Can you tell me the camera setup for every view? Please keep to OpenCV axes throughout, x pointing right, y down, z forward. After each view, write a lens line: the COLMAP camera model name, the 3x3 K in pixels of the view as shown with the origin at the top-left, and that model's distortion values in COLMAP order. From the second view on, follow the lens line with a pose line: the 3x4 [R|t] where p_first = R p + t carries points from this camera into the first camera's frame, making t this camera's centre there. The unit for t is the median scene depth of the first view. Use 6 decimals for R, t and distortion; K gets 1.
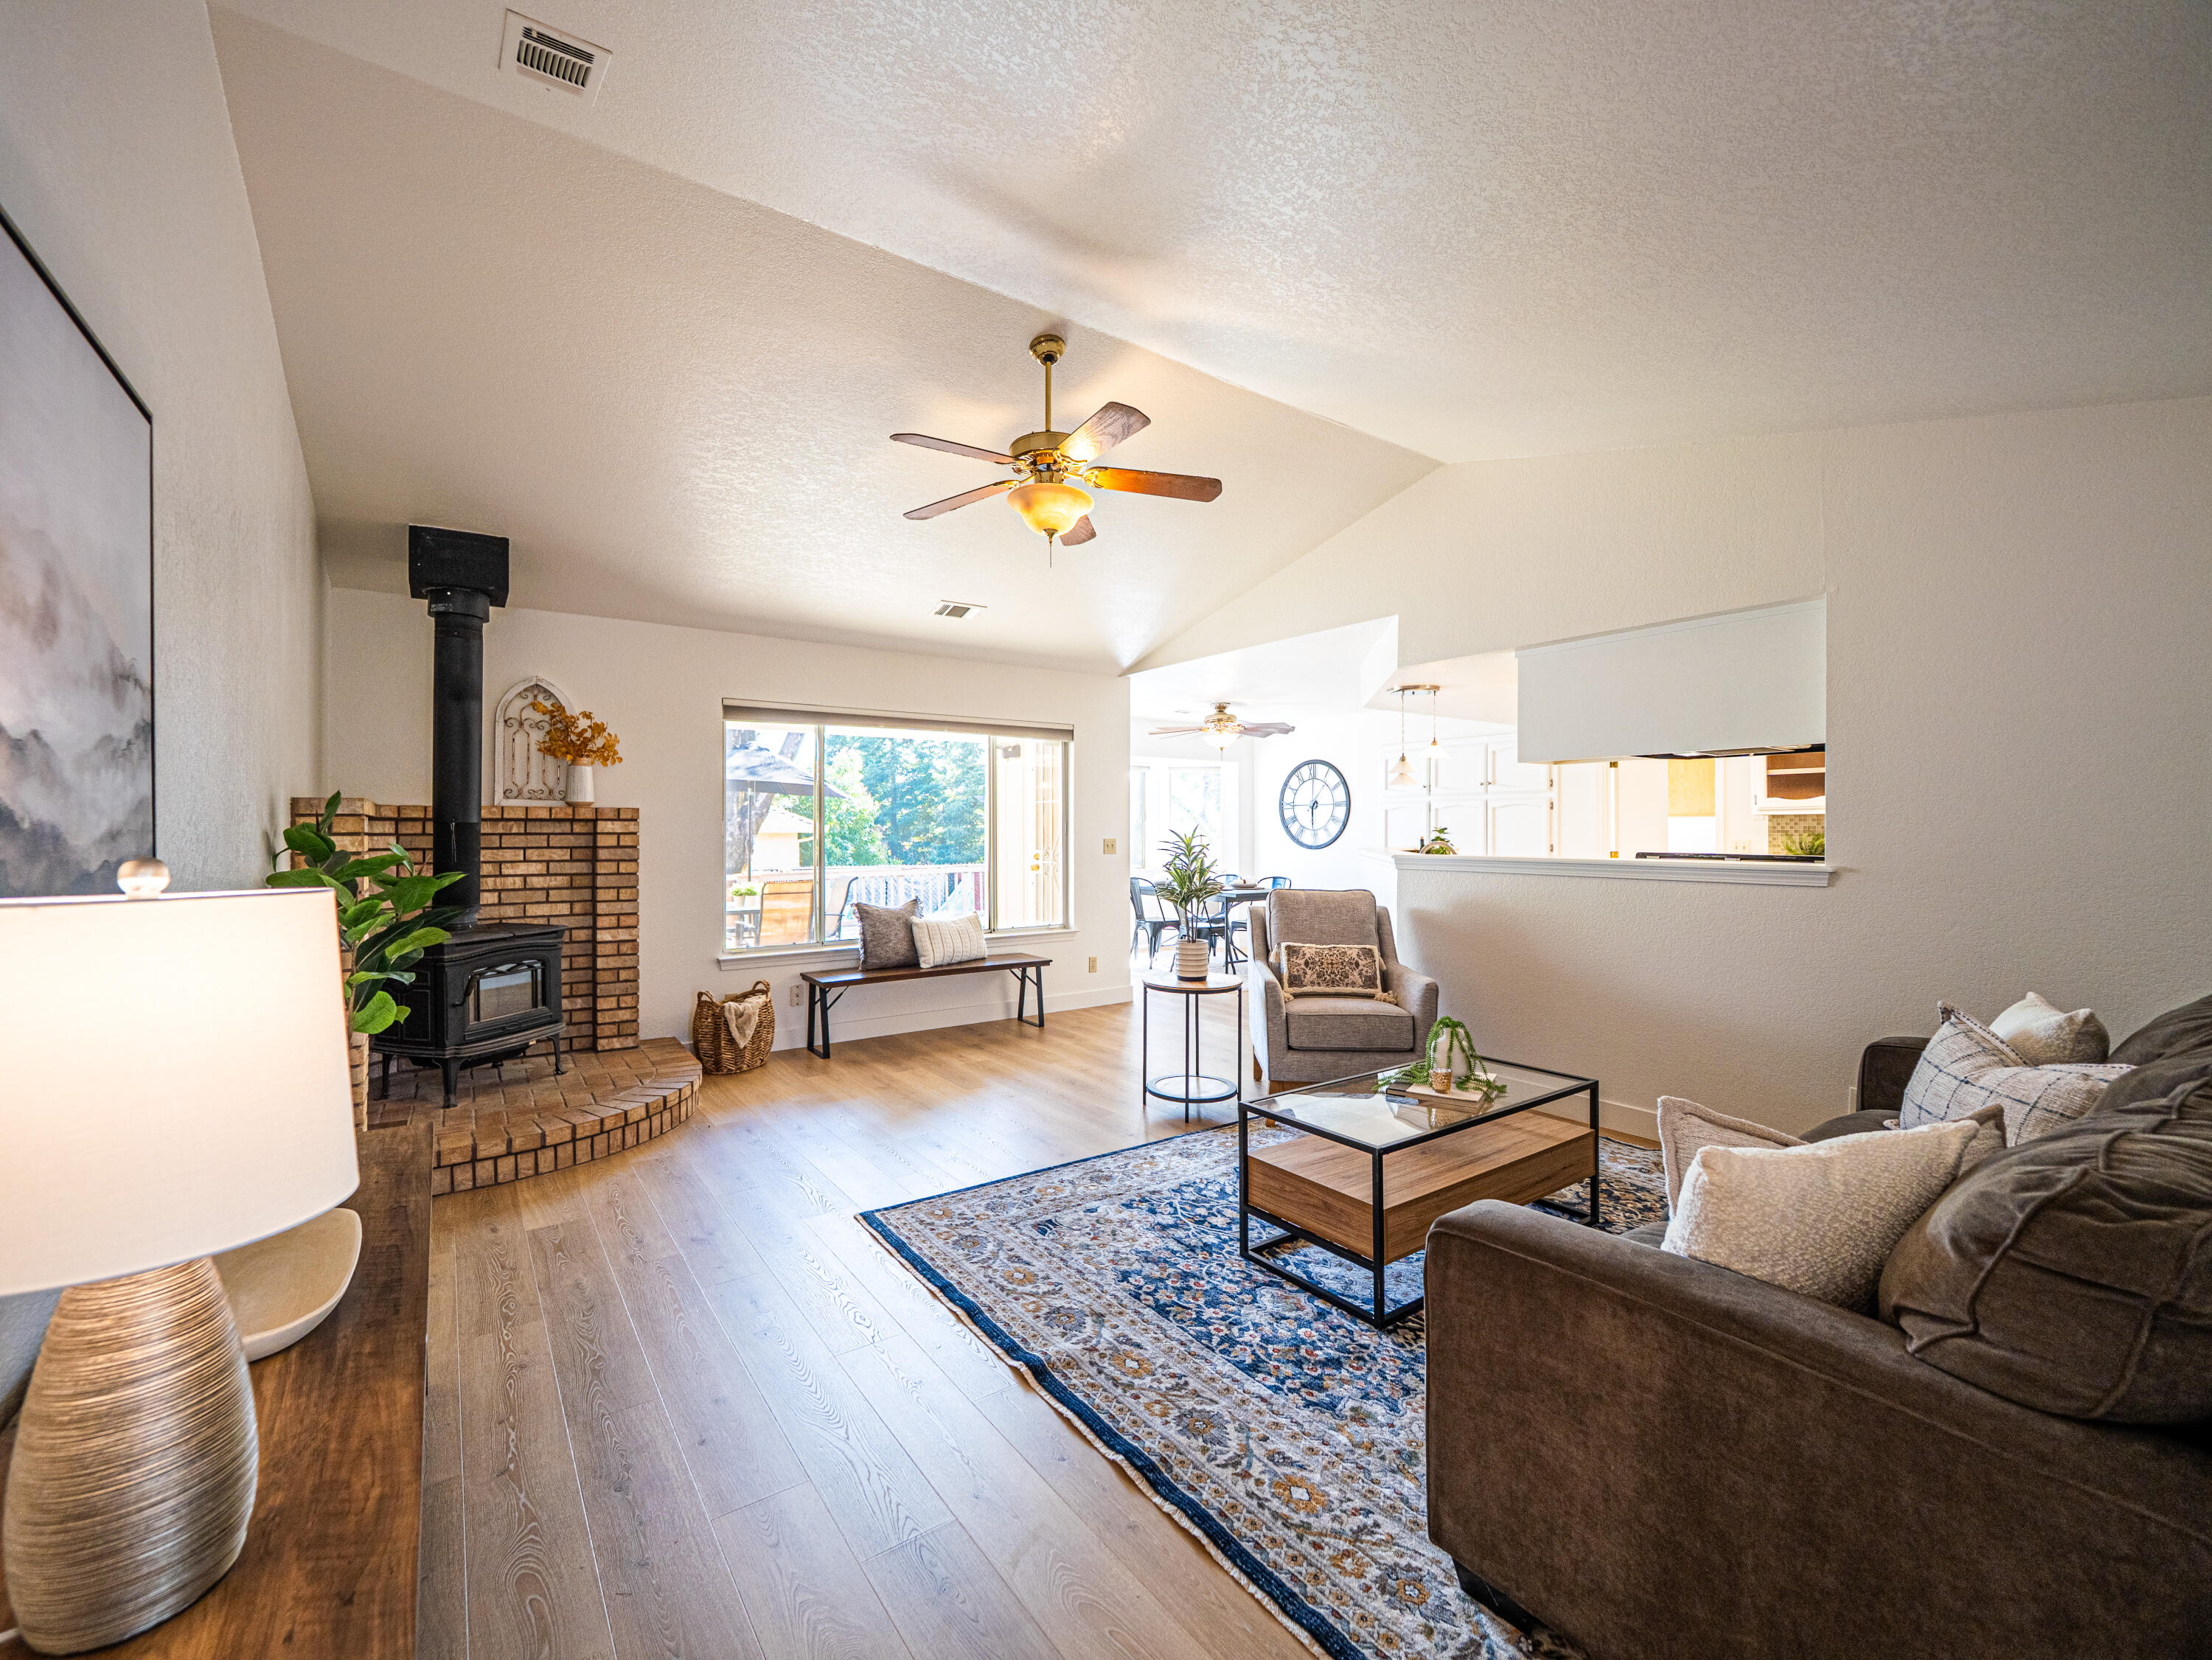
lens RADIAL K [[916.4, 0, 1083.0], [0, 916.4, 825.3], [0, 0, 1]] dist [0.011034, -0.010700]
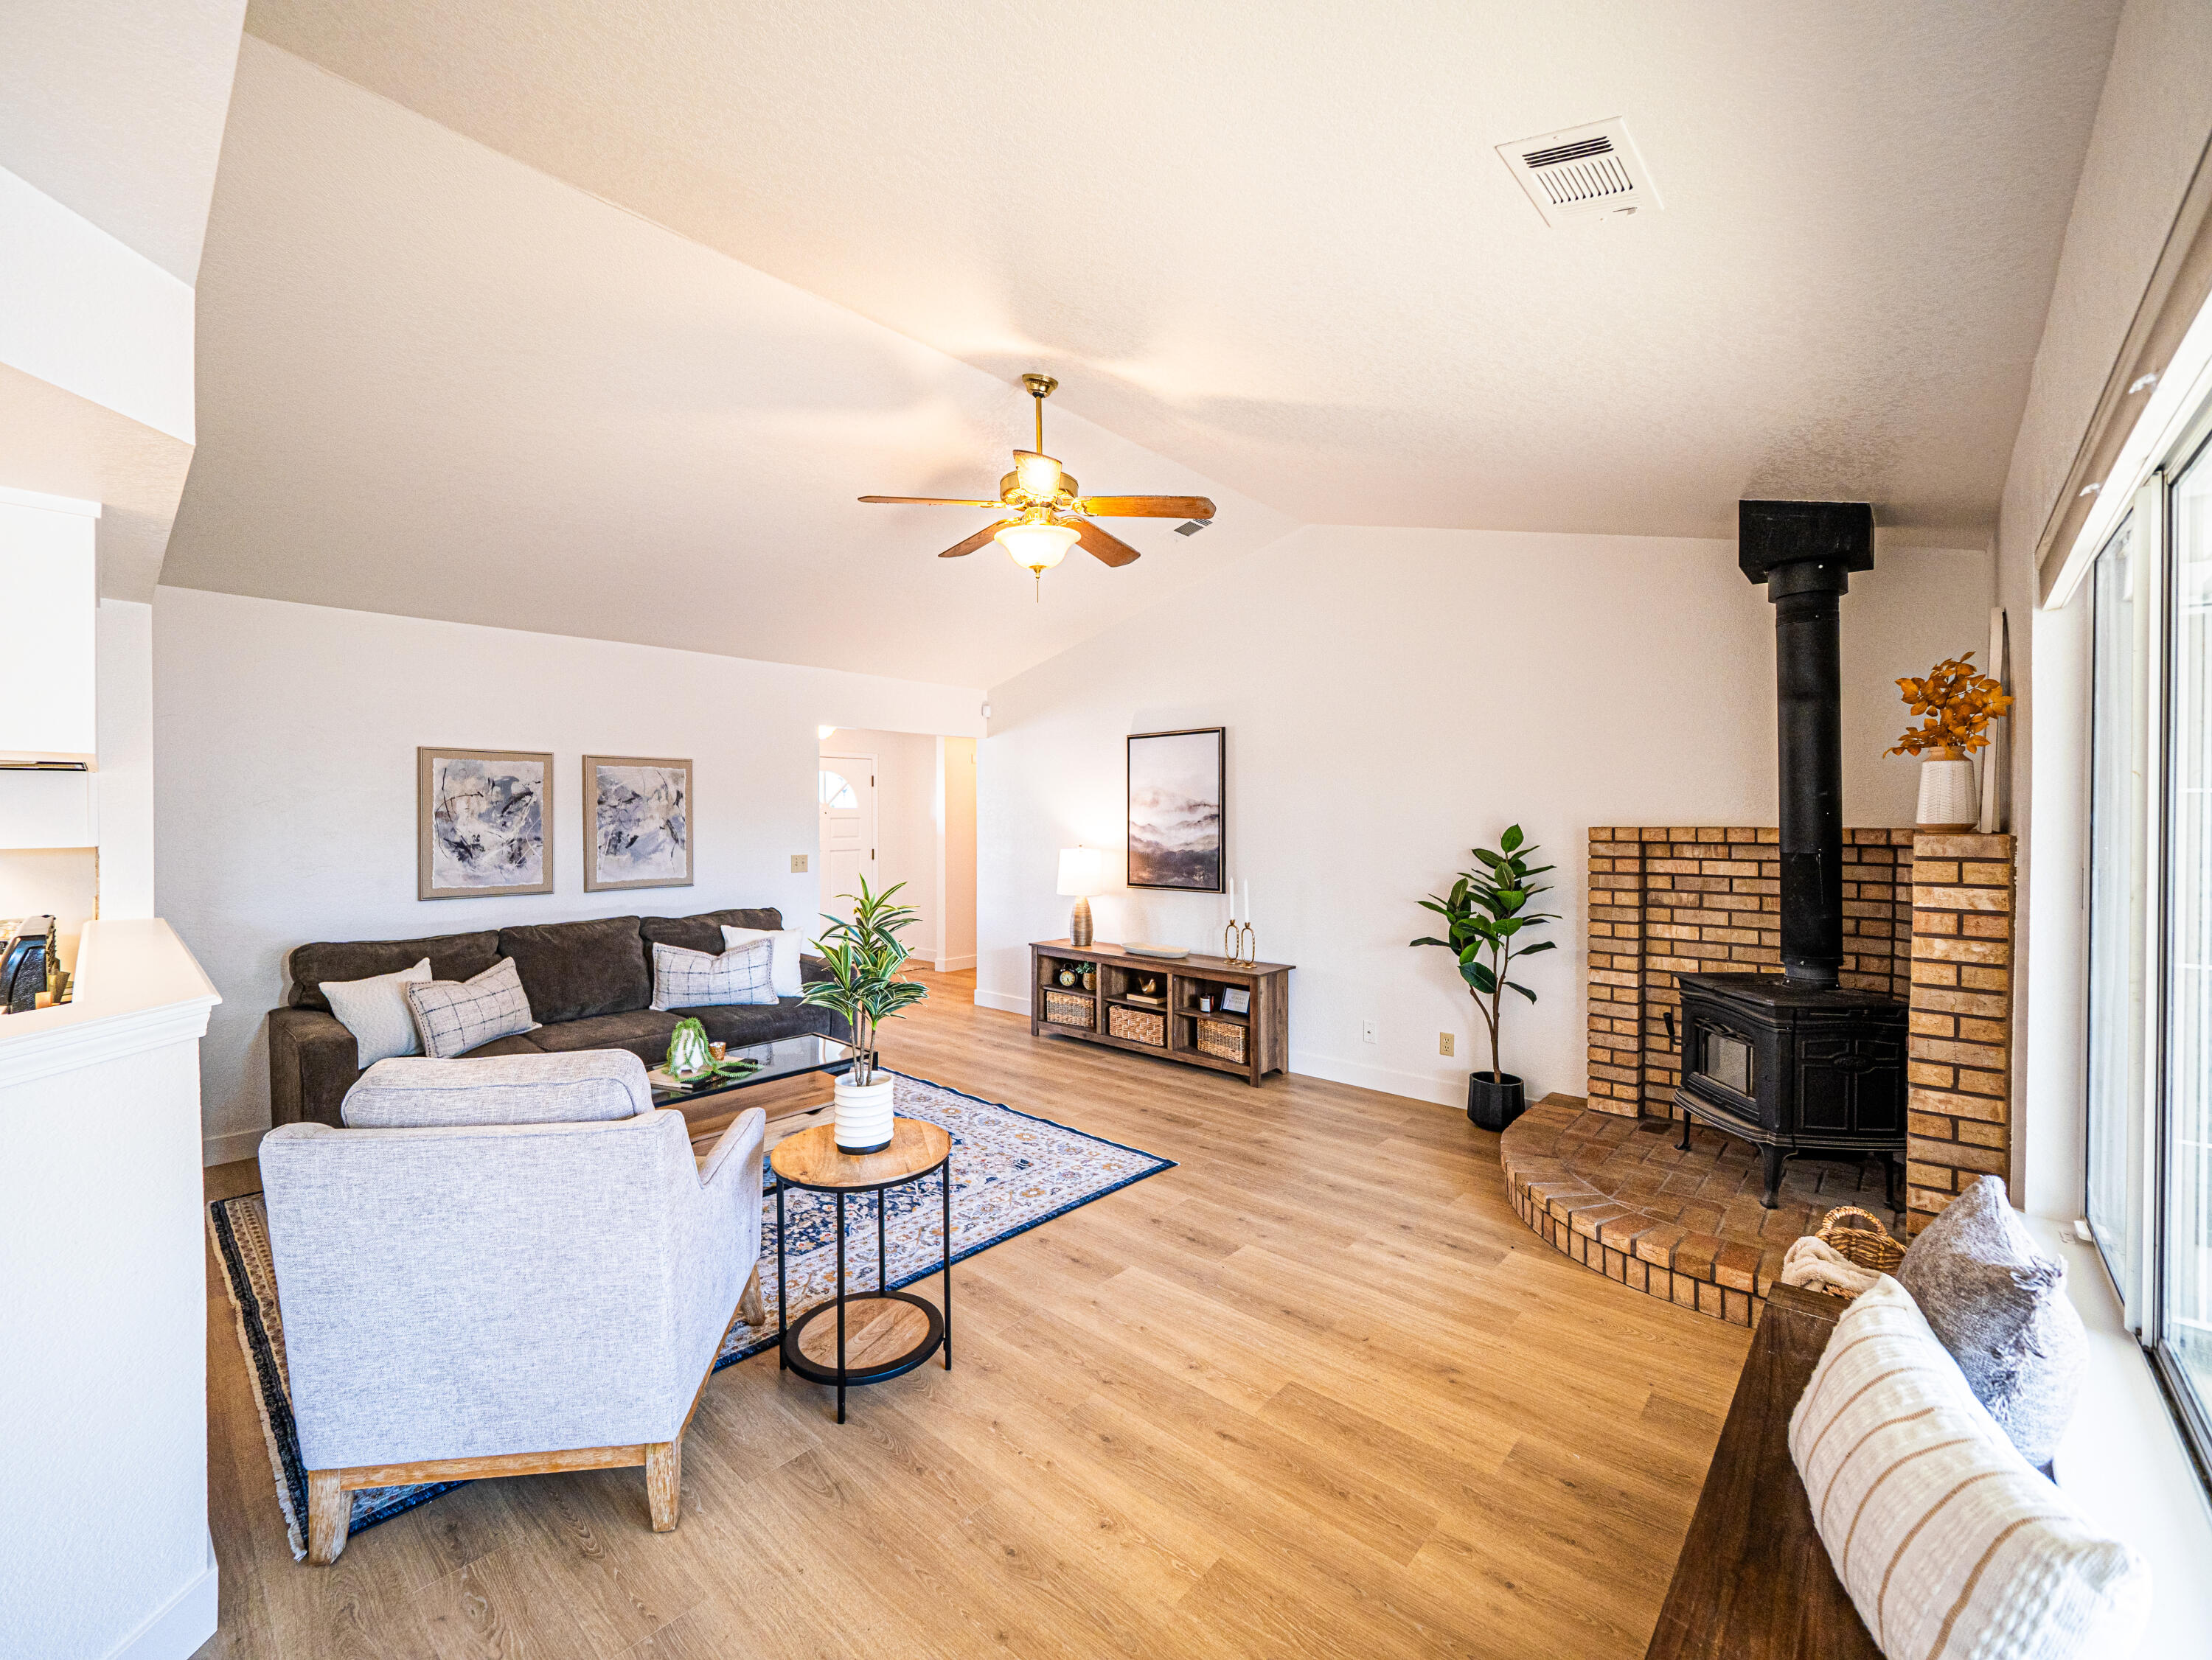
lens RADIAL K [[916.4, 0, 1083.0], [0, 916.4, 825.3], [0, 0, 1]] dist [0.011034, -0.010700]
pose [[-0.975609, 0.005392, -0.219449, 0.160148], [0.003832, 0.999964, 0.007535, -0.050847], [0.219482, 0.006510, -0.975595, 2.306806]]
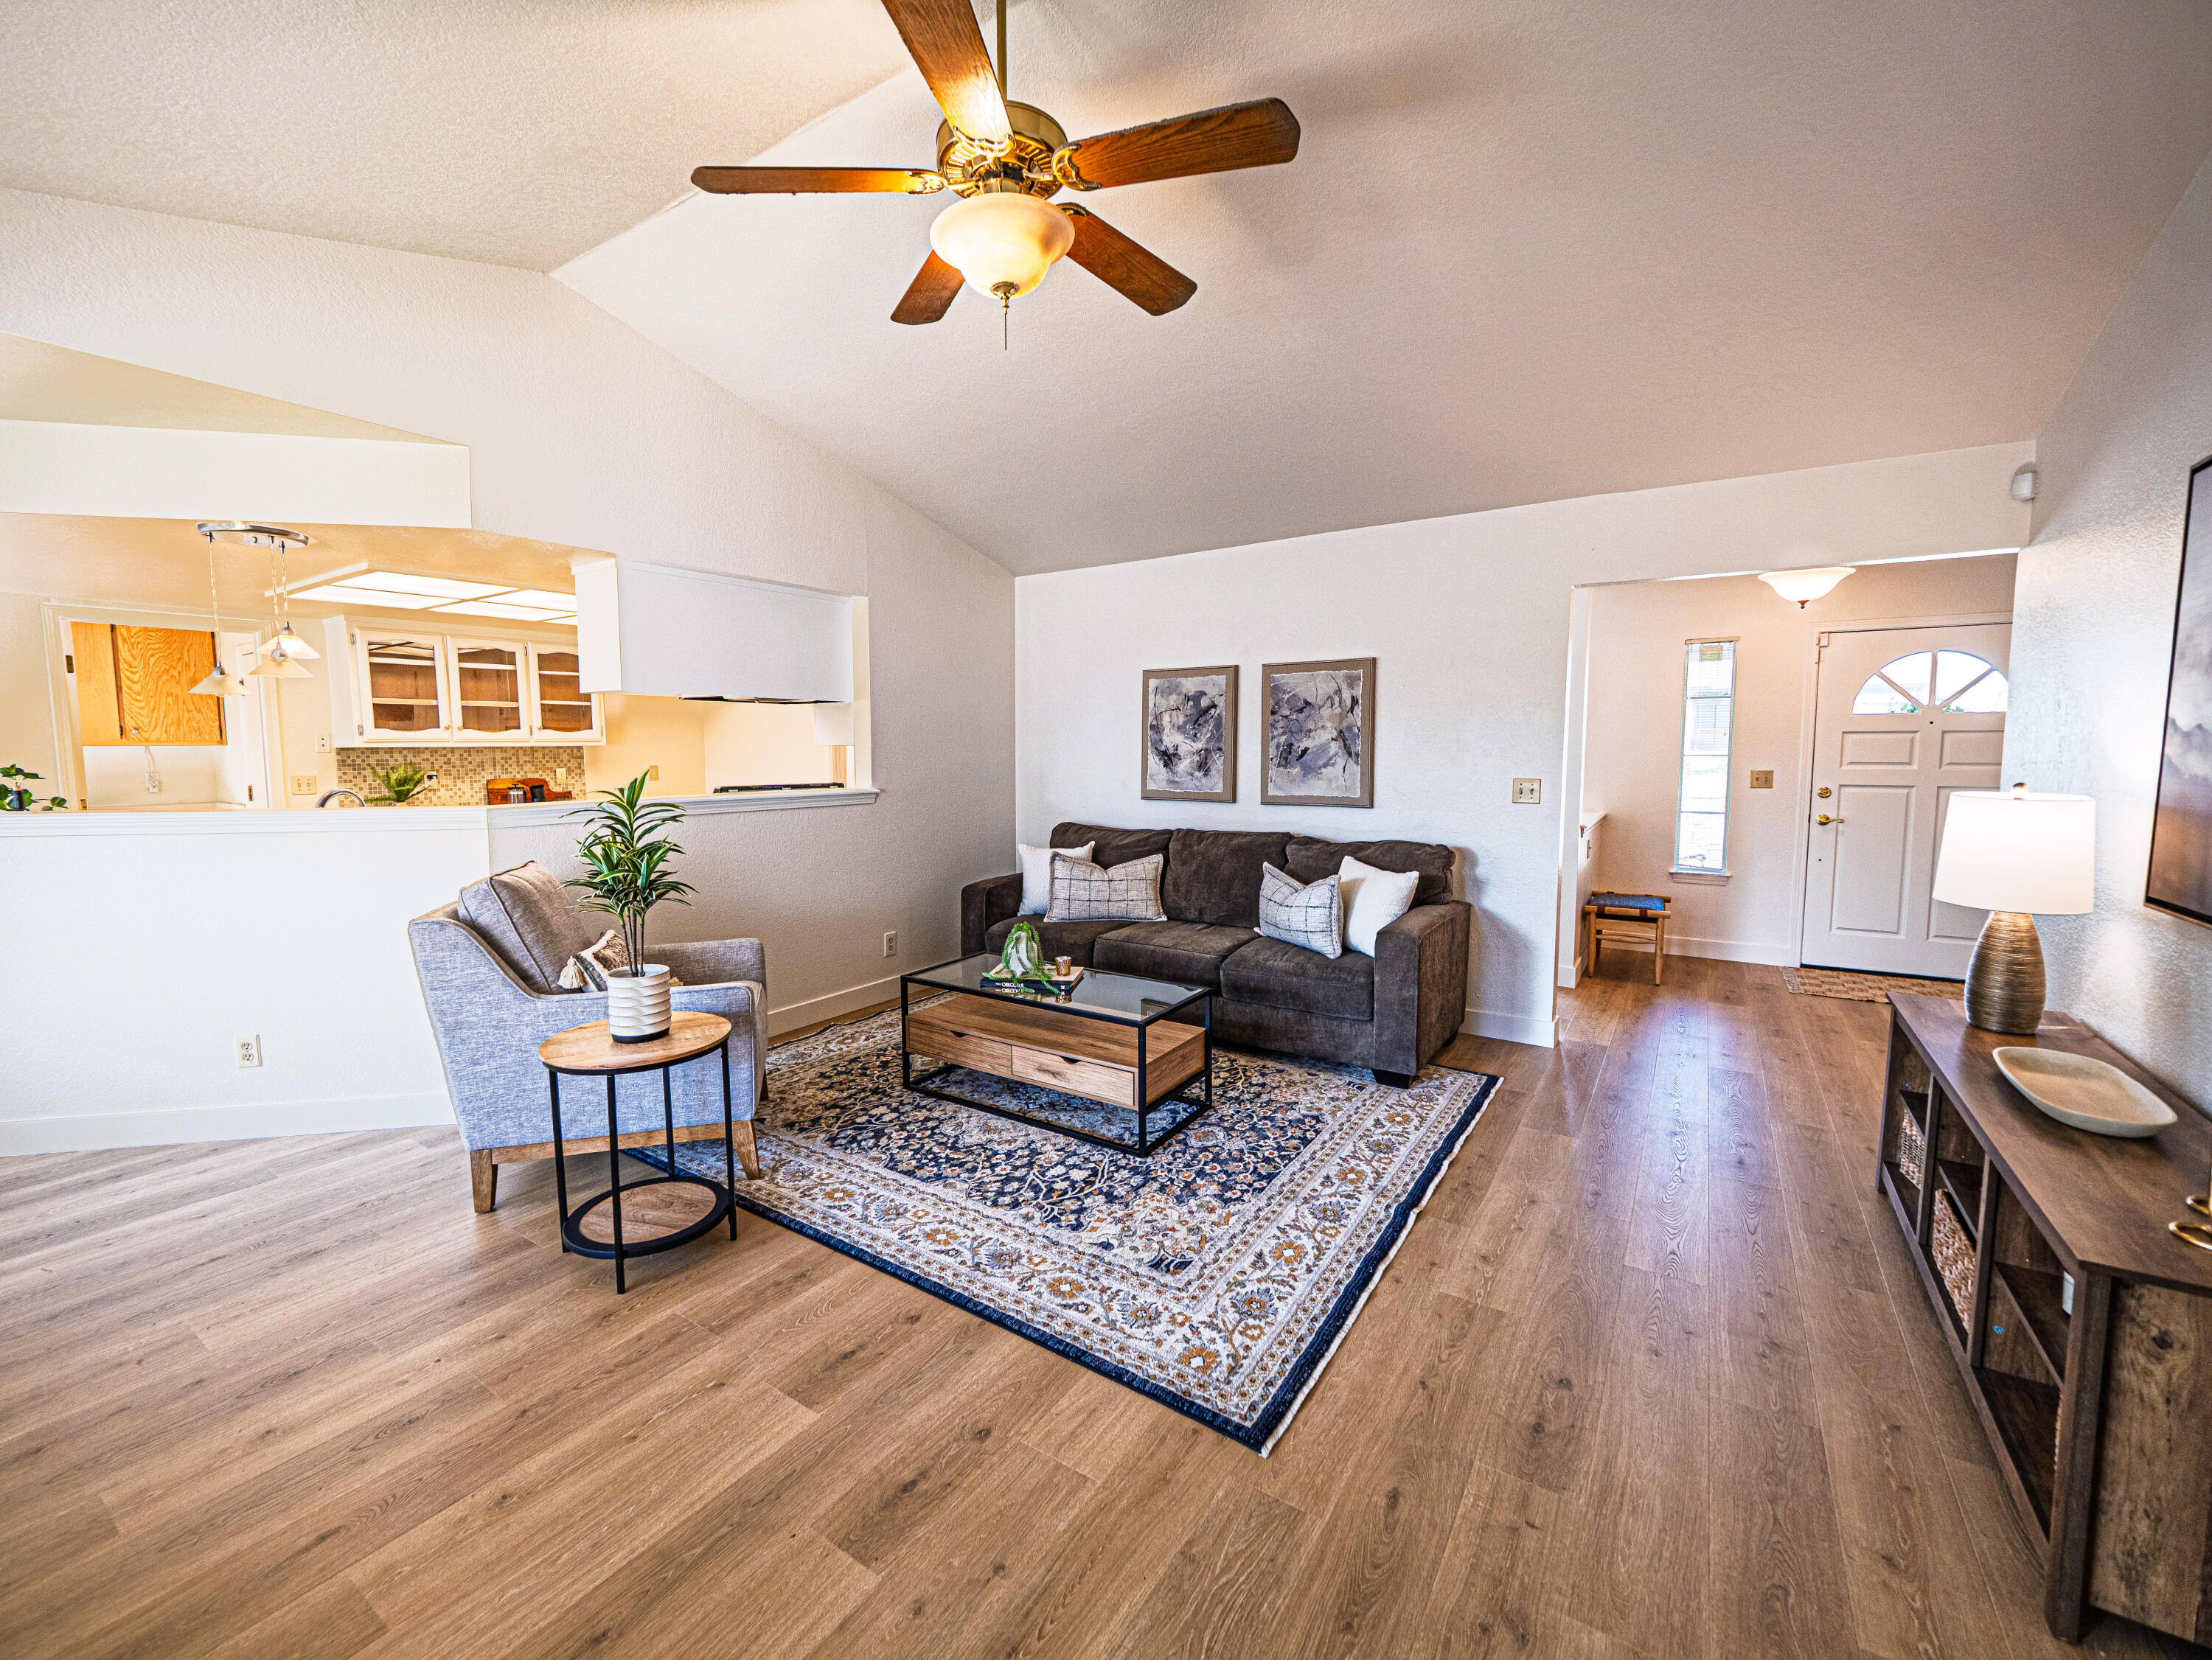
lens RADIAL K [[916.4, 0, 1083.0], [0, 916.4, 825.3], [0, 0, 1]] dist [0.011034, -0.010700]
pose [[-0.358619, -0.077852, 0.930232, -0.752359], [0.001127, 0.996479, 0.083831, -0.021097], [-0.933483, 0.031111, -0.357269, 1.370151]]
